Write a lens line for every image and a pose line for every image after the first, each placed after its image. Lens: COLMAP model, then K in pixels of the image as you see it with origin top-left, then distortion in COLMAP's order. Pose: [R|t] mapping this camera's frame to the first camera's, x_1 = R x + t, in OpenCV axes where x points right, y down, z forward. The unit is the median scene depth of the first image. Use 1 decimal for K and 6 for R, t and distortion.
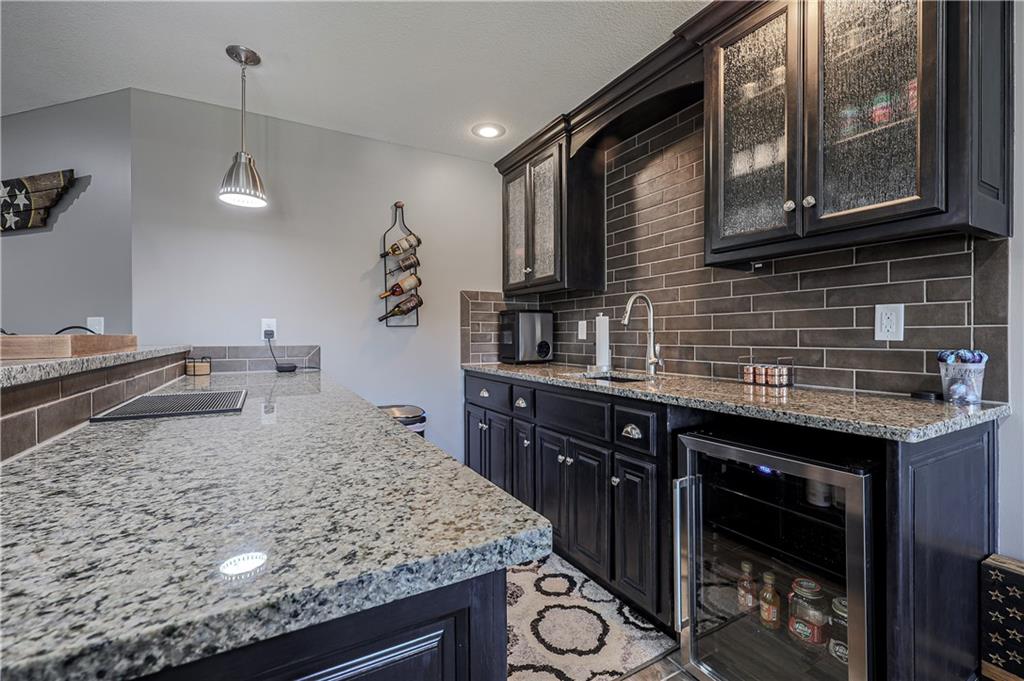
lens RADIAL K [[440.9, 0, 515.9], [0, 440.9, 337.2], [0, 0, 1]] dist [-0.000260, 0.000305]
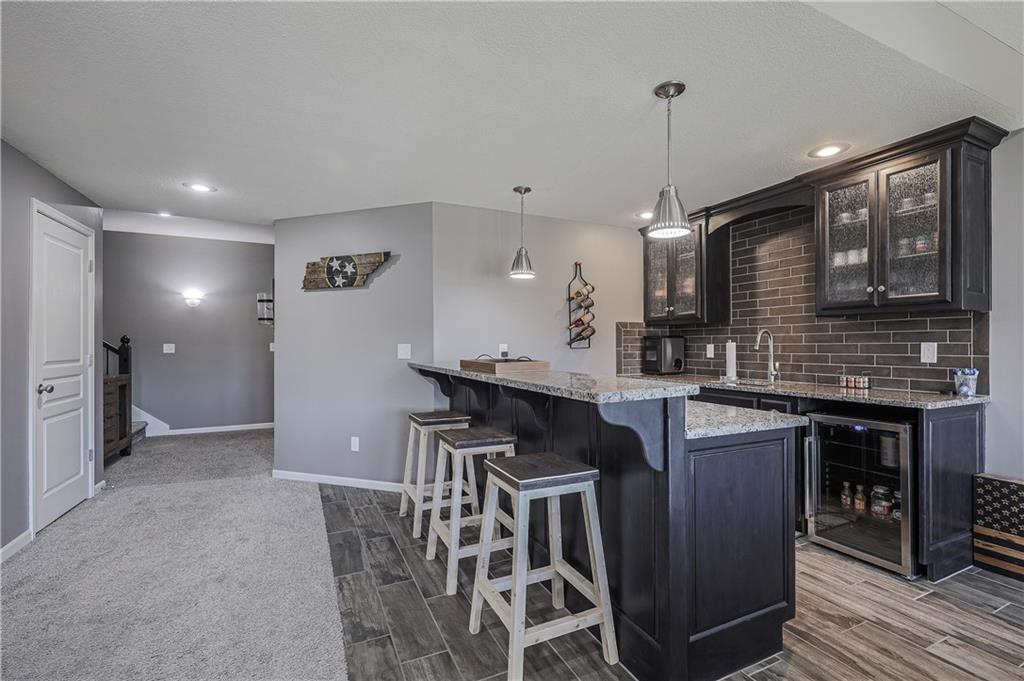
lens RADIAL K [[470.7, 0, 509.0], [0, 470.7, 344.5], [0, 0, 1]] dist [-0.000557, -0.000625]
pose [[0.996421, -0.000661, -0.084531, -0.577286], [0.000293, 0.999990, -0.004369, -0.048344], [0.084533, 0.004329, 0.996411, -0.874155]]
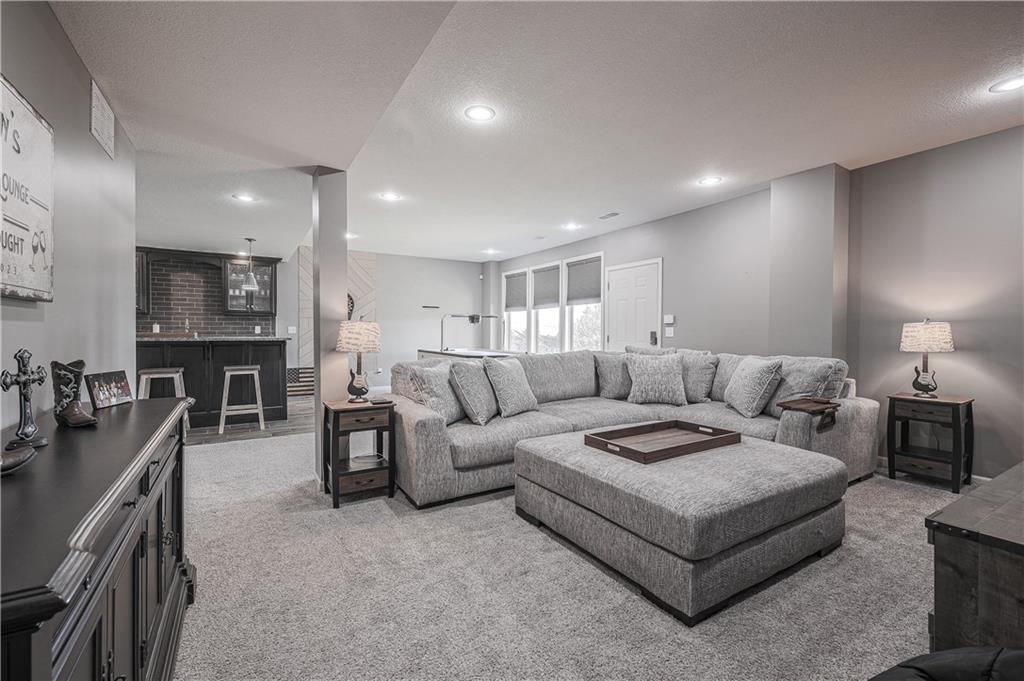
lens RADIAL K [[440.9, 0, 515.9], [0, 440.9, 337.2], [0, 0, 1]] dist [-0.000260, 0.000305]
pose [[-0.047544, -0.009013, 0.998828, -3.540516], [0.000962, 0.999958, 0.009069, 0.007438], [-0.998869, 0.001392, -0.047533, -1.393921]]
